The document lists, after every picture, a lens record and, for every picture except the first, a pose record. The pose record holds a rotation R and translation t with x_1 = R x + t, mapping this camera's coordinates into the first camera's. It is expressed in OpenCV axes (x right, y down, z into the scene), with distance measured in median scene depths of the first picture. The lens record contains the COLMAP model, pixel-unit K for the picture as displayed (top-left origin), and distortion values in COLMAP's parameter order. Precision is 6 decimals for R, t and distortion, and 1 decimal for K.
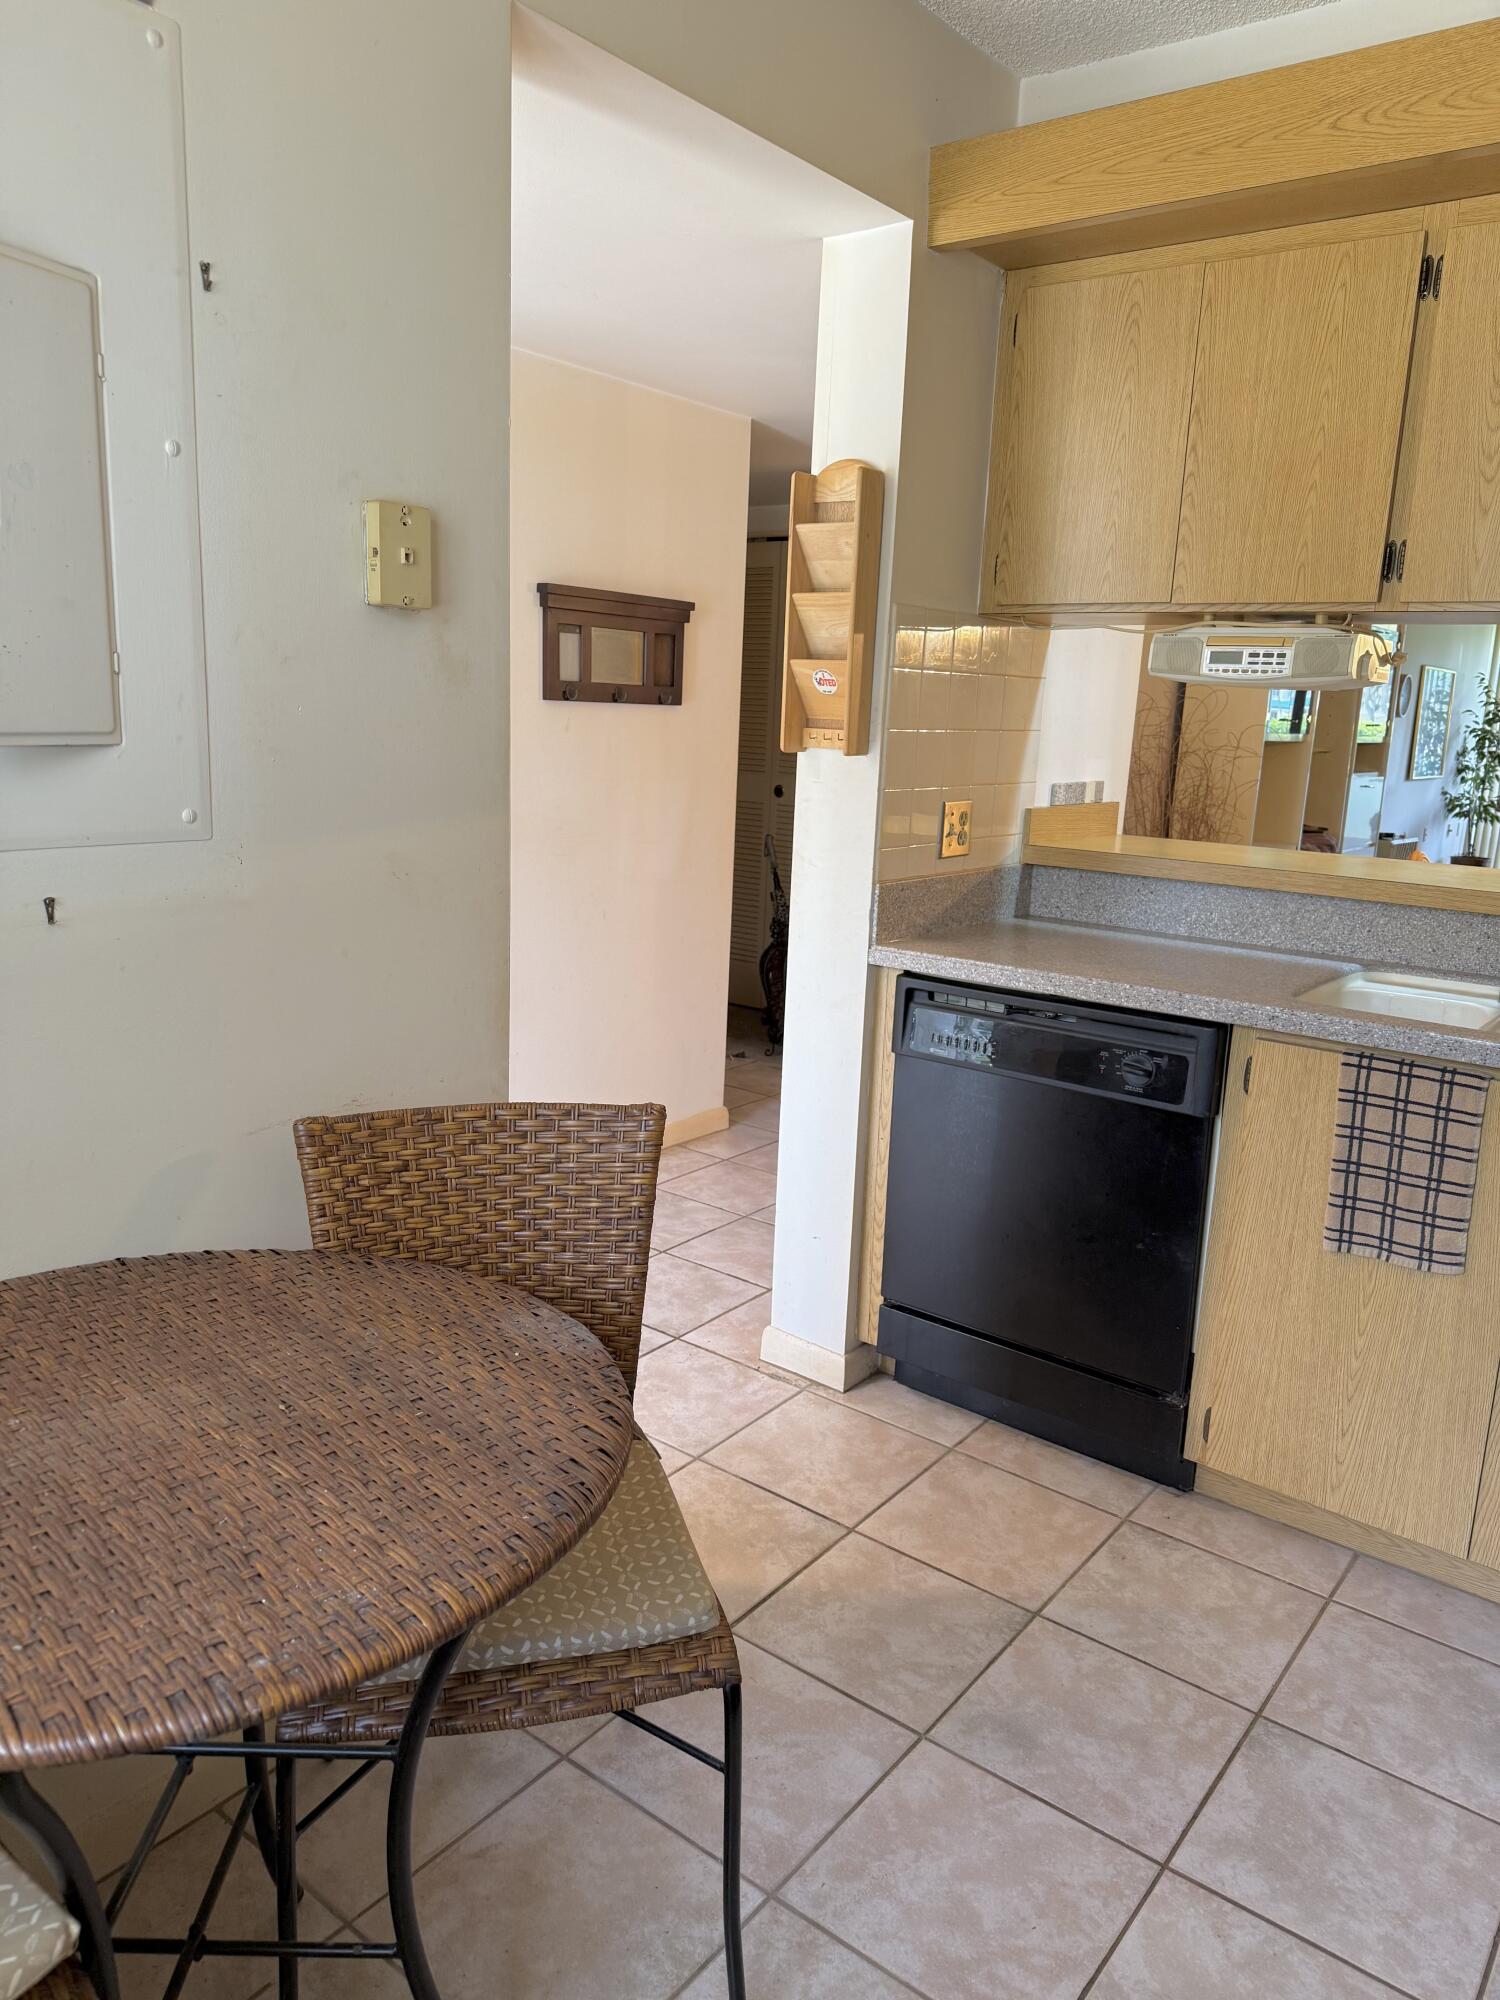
lens RADIAL K [[1405.4, 0, 758.5], [0, 1405.4, 1003.9], [0, 0, 1]] dist [0.142841, -0.231304]
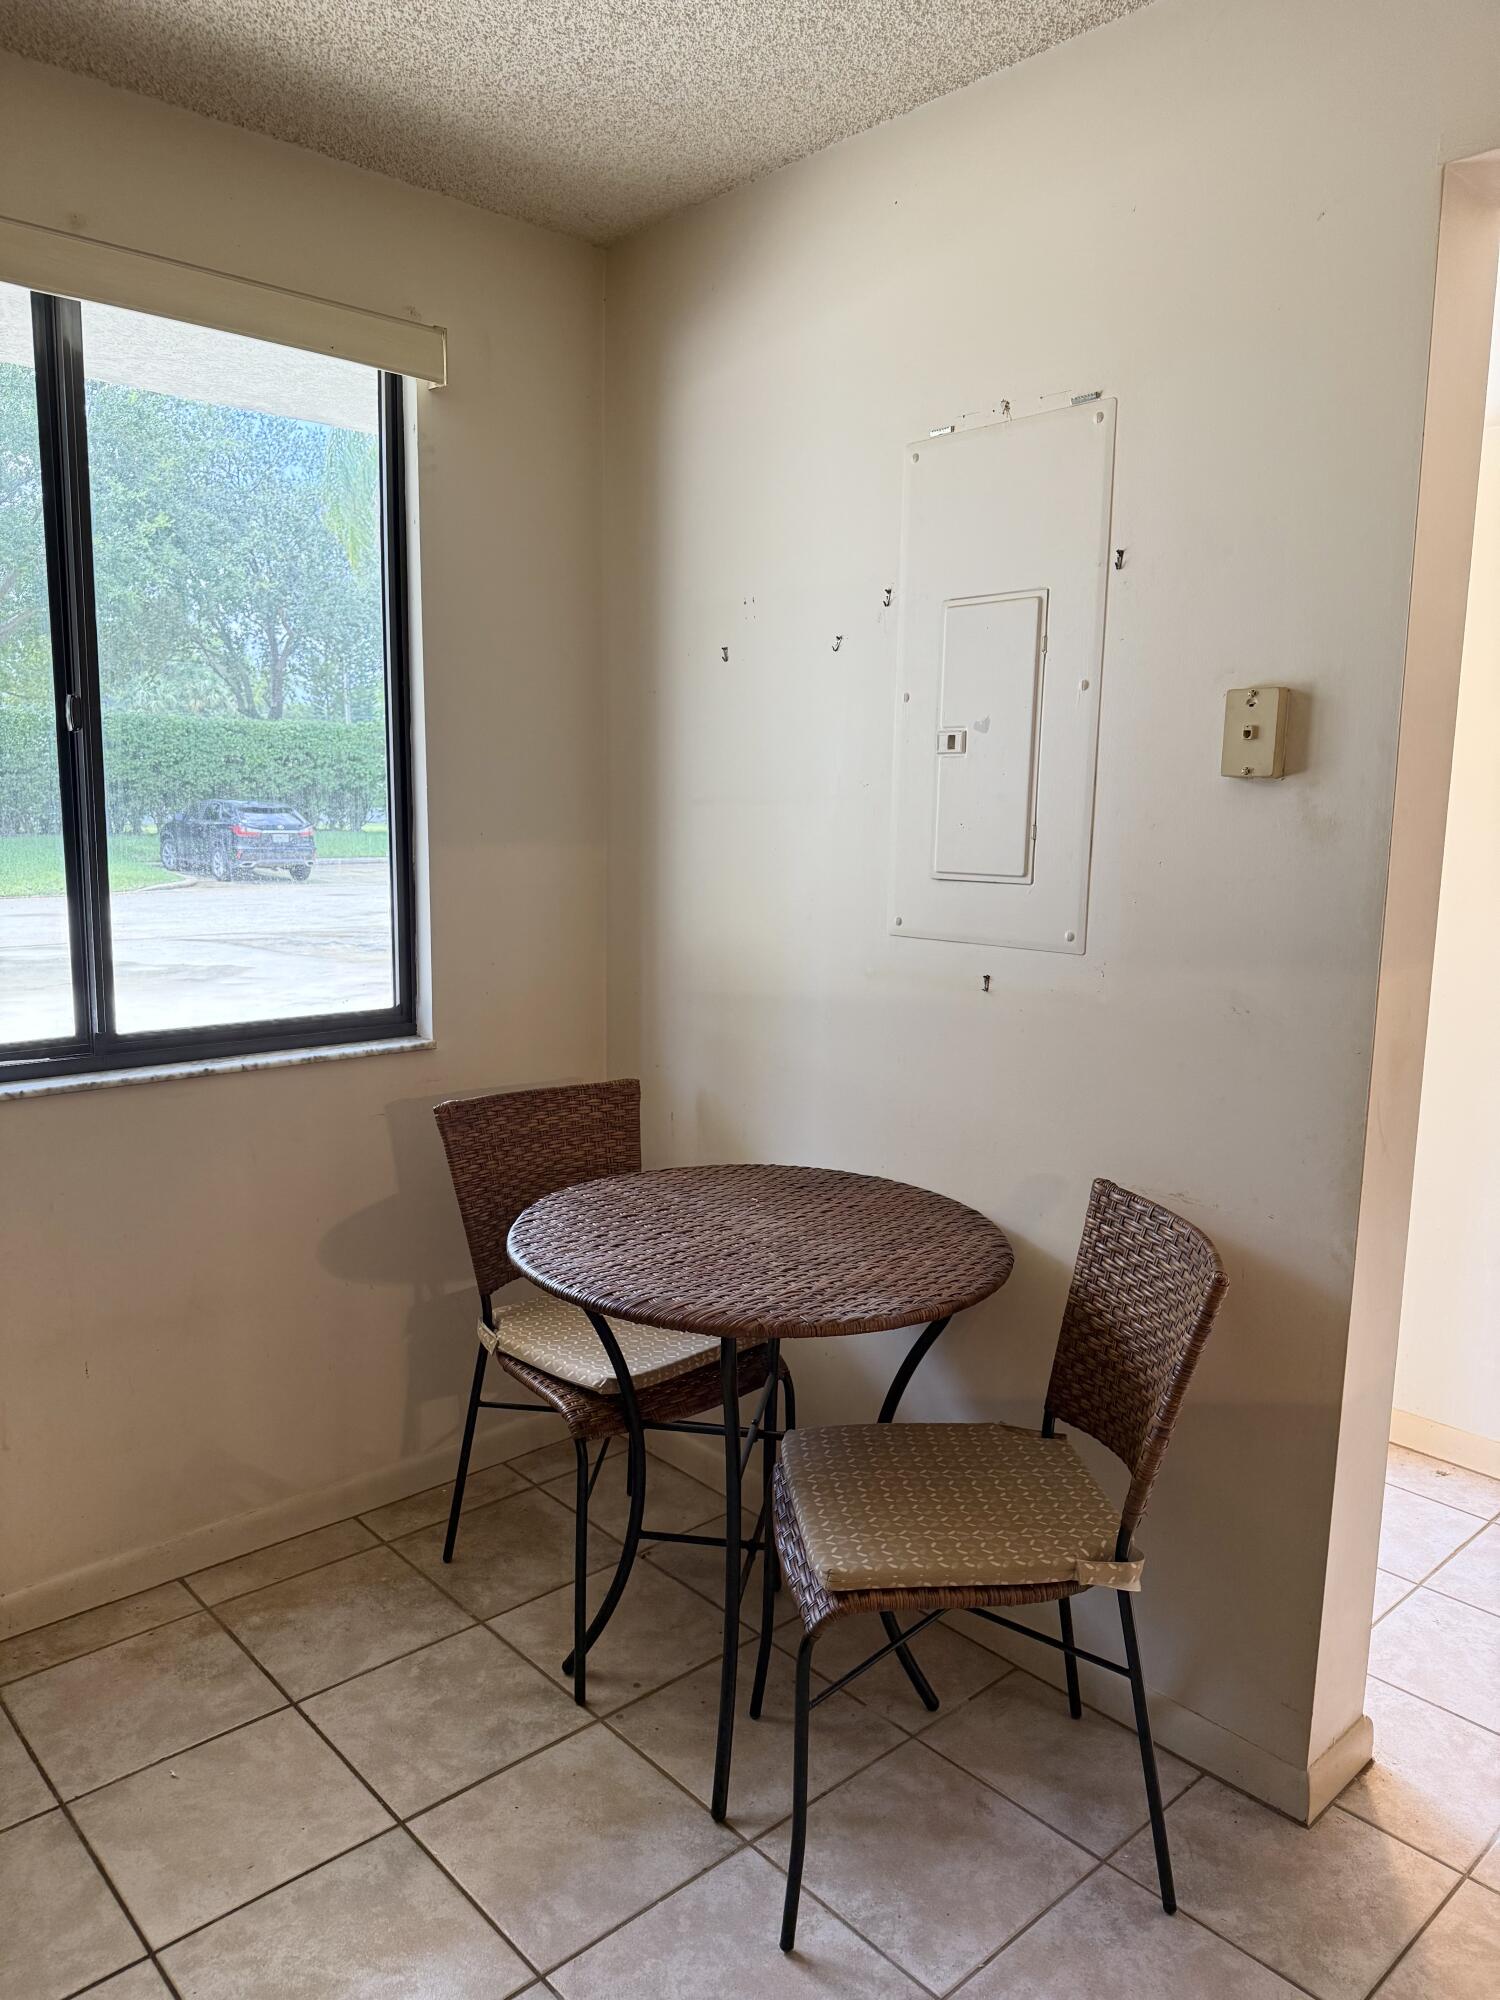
lens RADIAL K [[1405.4, 0, 758.5], [0, 1405.4, 1003.9], [0, 0, 1]] dist [0.142841, -0.231304]
pose [[-0.178681, 0.103186, -0.978481, 0.956607], [-0.227699, 0.963152, 0.143150, -0.180700], [0.957197, 0.248377, -0.148602, 0.852725]]
